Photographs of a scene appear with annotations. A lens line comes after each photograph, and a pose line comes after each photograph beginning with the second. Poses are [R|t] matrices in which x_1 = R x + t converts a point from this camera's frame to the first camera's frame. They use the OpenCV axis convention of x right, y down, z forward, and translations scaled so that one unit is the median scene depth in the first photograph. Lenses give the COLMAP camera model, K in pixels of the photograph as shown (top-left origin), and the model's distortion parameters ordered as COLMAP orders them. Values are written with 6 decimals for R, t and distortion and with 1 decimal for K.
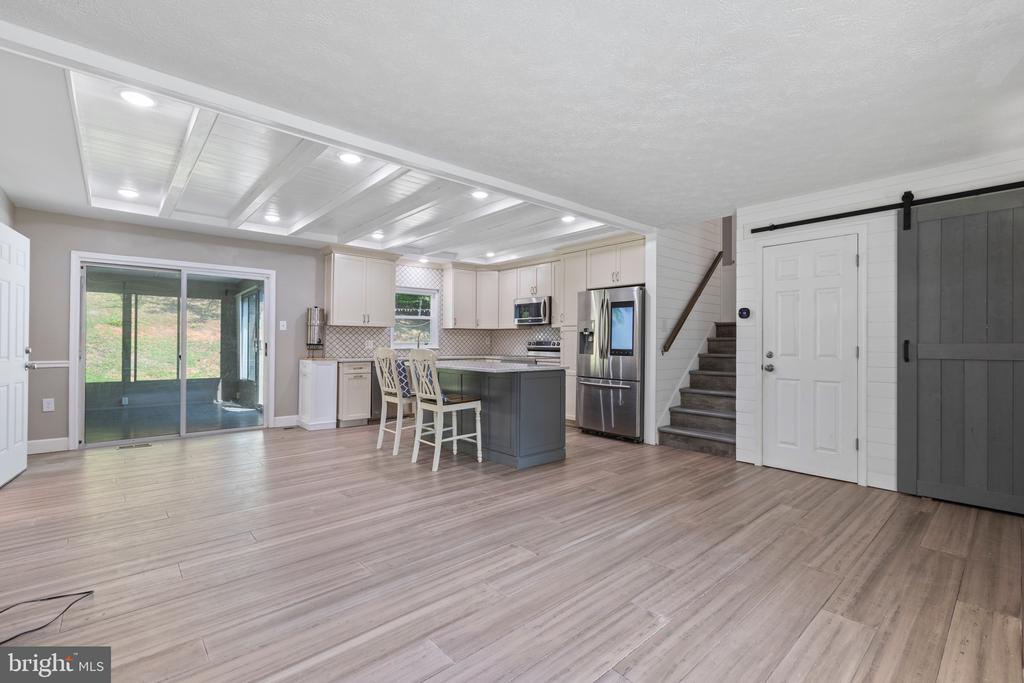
lens RADIAL K [[454.3, 0, 512.6], [0, 454.3, 341.3], [0, 0, 1]] dist [0.001460, -0.000072]
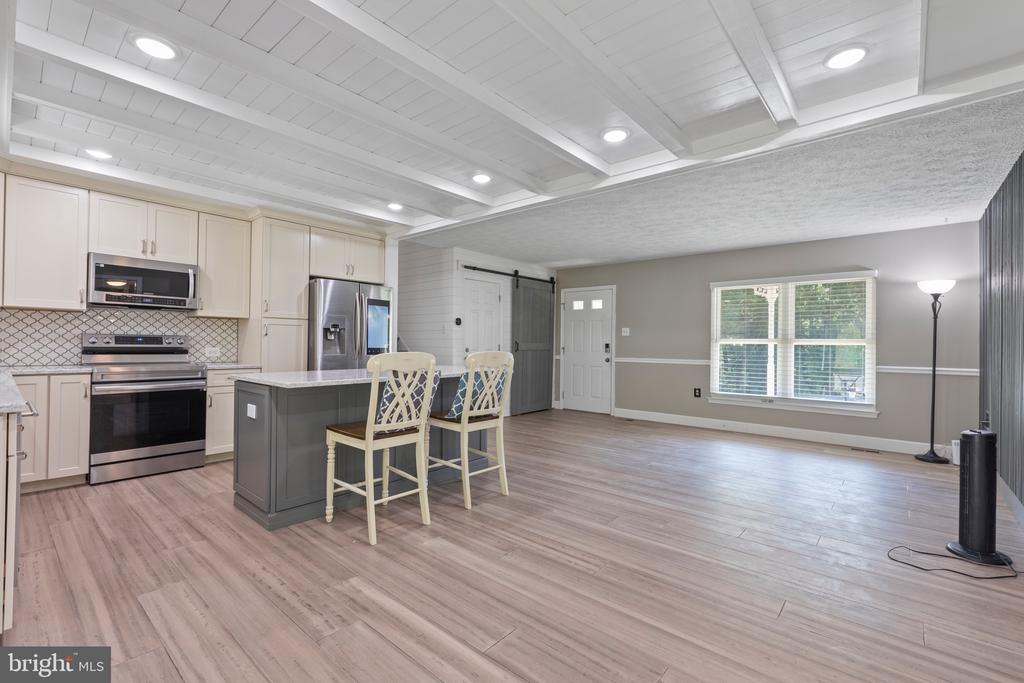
lens RADIAL K [[454.3, 0, 510.1], [0, 454.3, 341.3], [0, 0, 1]] dist [0.001460, -0.000072]
pose [[-0.132115, -0.002147, 0.991232, -0.950354], [-0.016321, 0.999867, -0.000010, -0.002162], [-0.991100, -0.016180, -0.132133, 1.036391]]
